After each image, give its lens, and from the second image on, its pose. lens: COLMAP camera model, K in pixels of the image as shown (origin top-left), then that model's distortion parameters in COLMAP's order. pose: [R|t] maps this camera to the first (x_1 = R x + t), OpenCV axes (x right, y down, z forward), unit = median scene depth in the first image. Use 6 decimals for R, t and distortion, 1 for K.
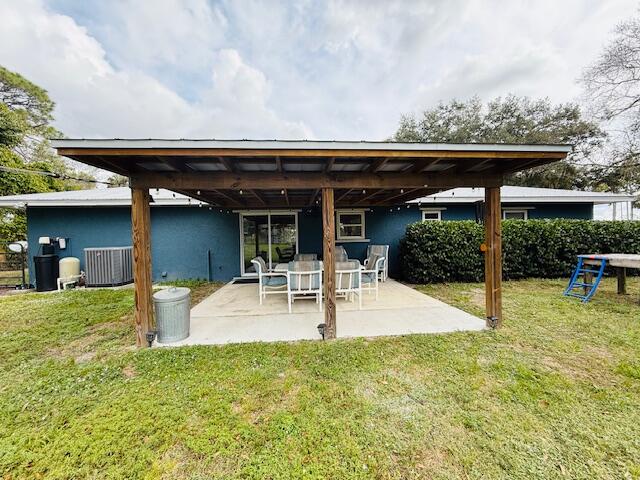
lens RADIAL K [[255.7, 0, 320.0], [0, 255.7, 240.0], [0, 0, 1]] dist [-0.002150, -0.000350]
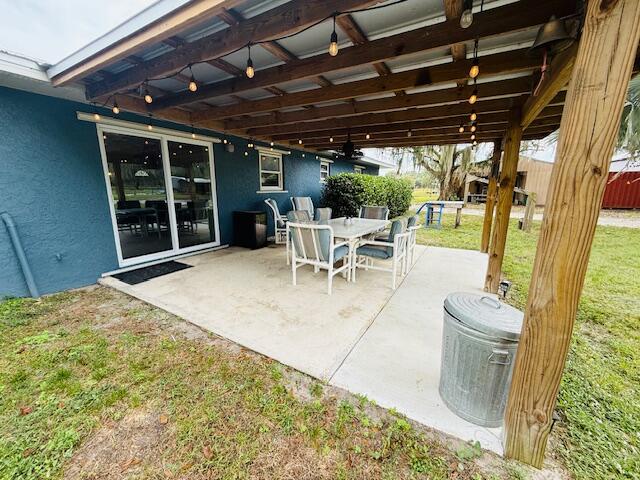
lens RADIAL K [[255.7, 0, 320.0], [0, 255.7, 240.0], [0, 0, 1]] dist [-0.002150, -0.000350]
pose [[0.587770, -0.142030, 0.796463, -0.488624], [0.001491, 0.984658, 0.174490, 0.012577], [-0.809026, -0.101372, 0.578965, 0.466951]]
